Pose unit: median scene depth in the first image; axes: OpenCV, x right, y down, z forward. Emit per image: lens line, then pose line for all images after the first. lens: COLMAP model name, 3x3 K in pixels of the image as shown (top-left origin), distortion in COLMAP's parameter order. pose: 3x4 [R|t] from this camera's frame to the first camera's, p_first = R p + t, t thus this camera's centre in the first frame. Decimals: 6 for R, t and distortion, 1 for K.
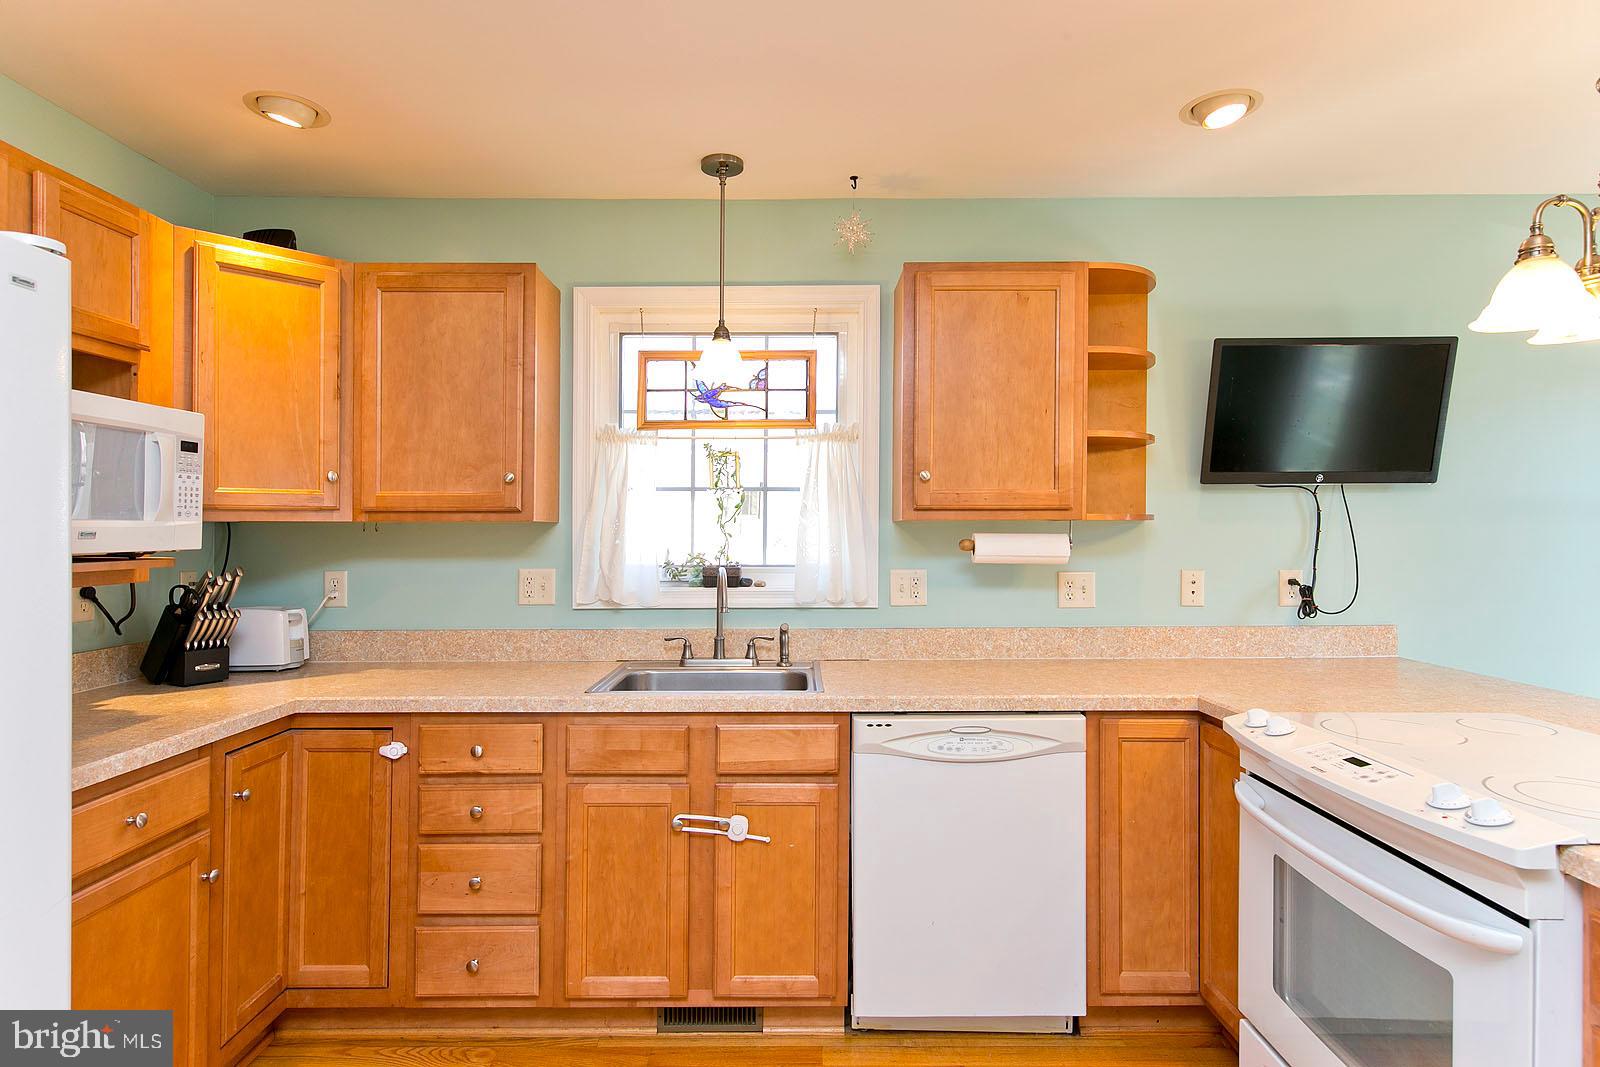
lens RADIAL K [[896.3, 0, 785.7], [0, 896.3, 524.7], [0, 0, 1]] dist [0.015092, -0.000112]
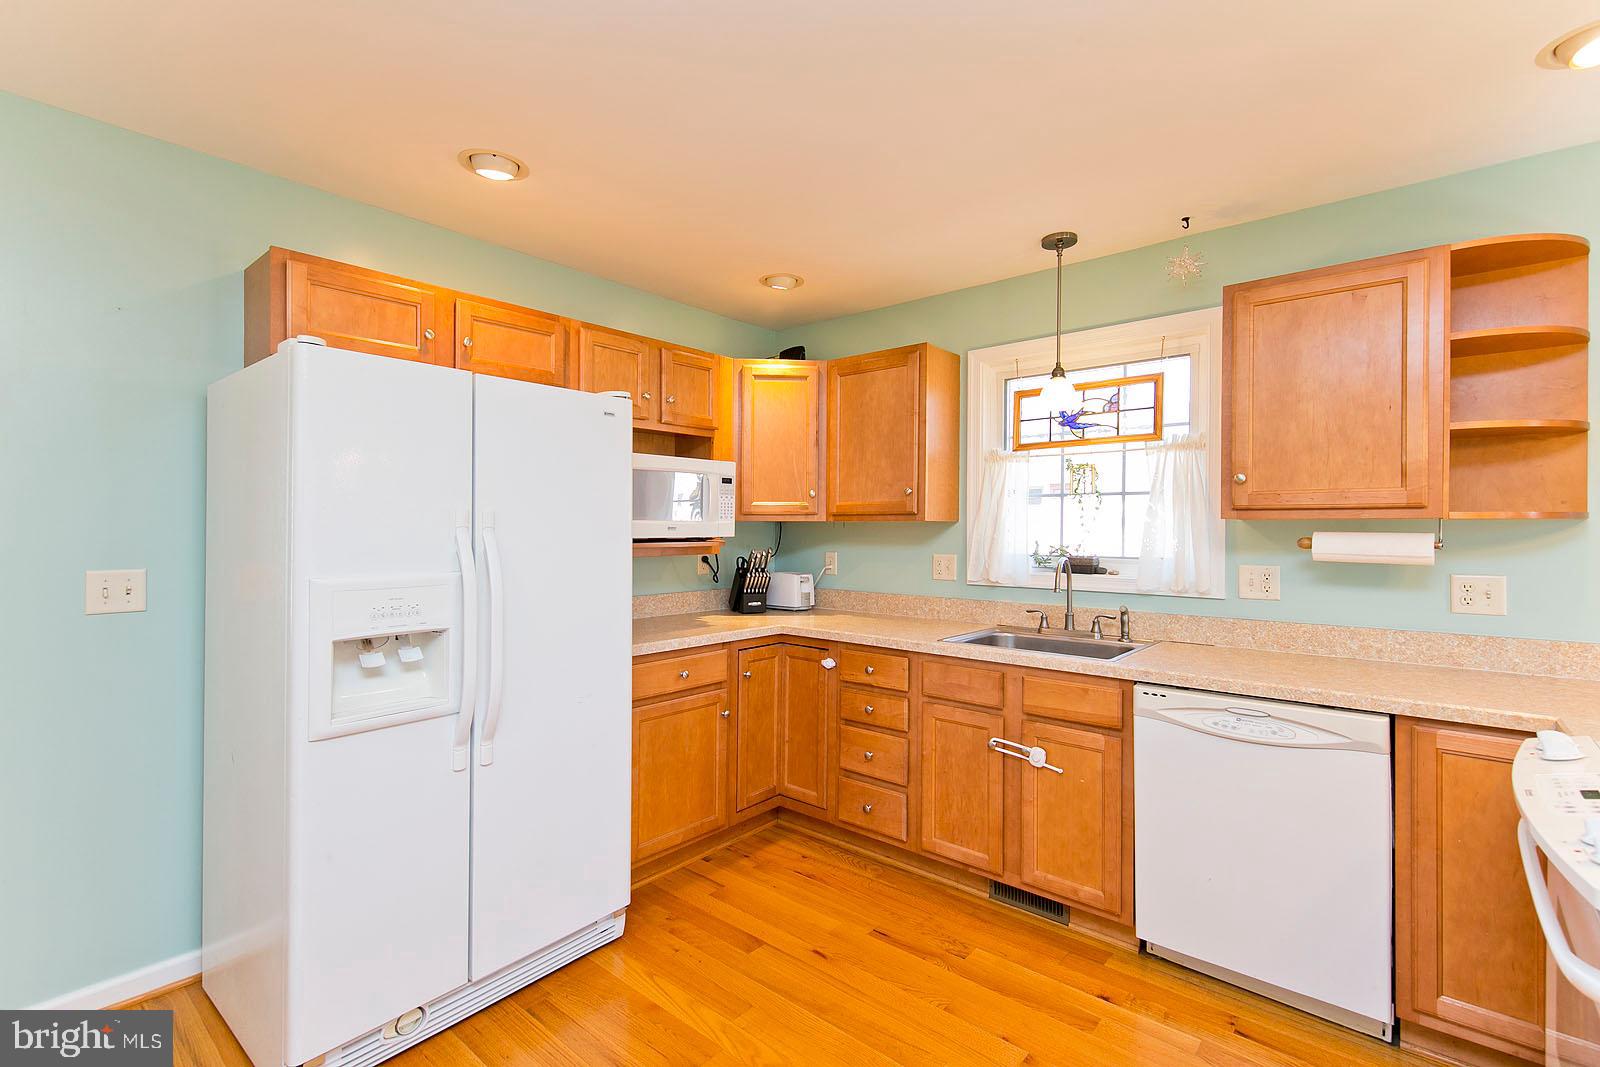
lens RADIAL K [[724.6, 0, 781.7], [0, 724.6, 516.3], [0, 0, 1]] dist [0.002845, -0.000289]
pose [[0.752810, -0.005789, -0.658212, 0.314557], [-0.000411, 0.999957, -0.009265, -0.000214], [0.658237, 0.007245, 0.752775, -0.030253]]
